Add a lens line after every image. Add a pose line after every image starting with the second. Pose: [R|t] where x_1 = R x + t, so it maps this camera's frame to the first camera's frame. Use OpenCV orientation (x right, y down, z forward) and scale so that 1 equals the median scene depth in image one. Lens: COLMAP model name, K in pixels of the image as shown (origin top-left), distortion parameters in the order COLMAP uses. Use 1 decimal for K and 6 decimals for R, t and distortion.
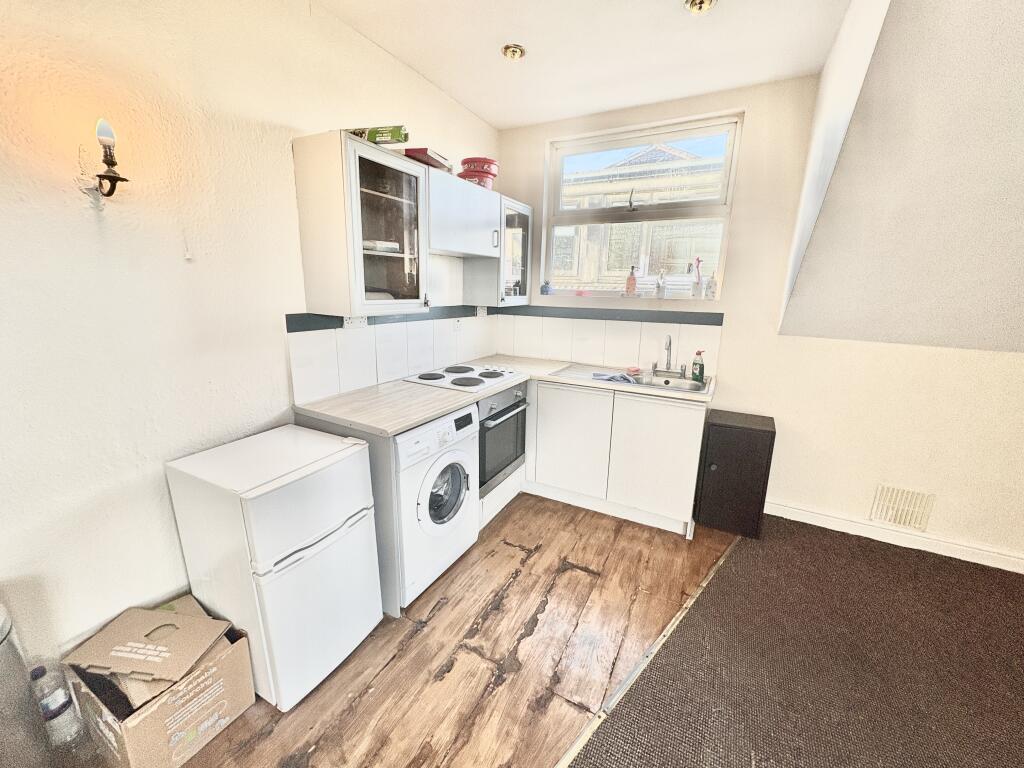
lens RADIAL K [[406.6, 0, 512.0], [0, 406.6, 384.0], [0, 0, 1]] dist [0.001001, -0.000019]
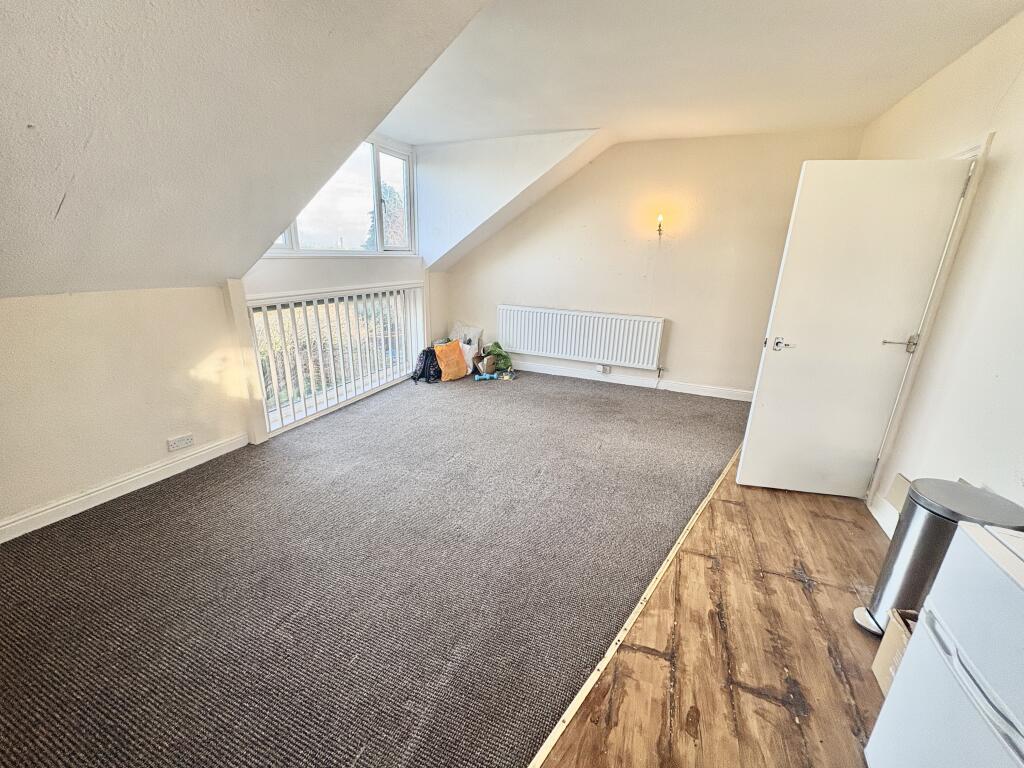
lens RADIAL K [[410.0, 0, 509.7], [0, 410.0, 380.3], [0, 0, 1]] dist [-0.000209, -0.000024]
pose [[-0.993847, -0.019002, -0.109121, 0.202656], [-0.071671, 0.861457, 0.502748, -0.176041], [0.084450, 0.507475, -0.857518, 0.780184]]
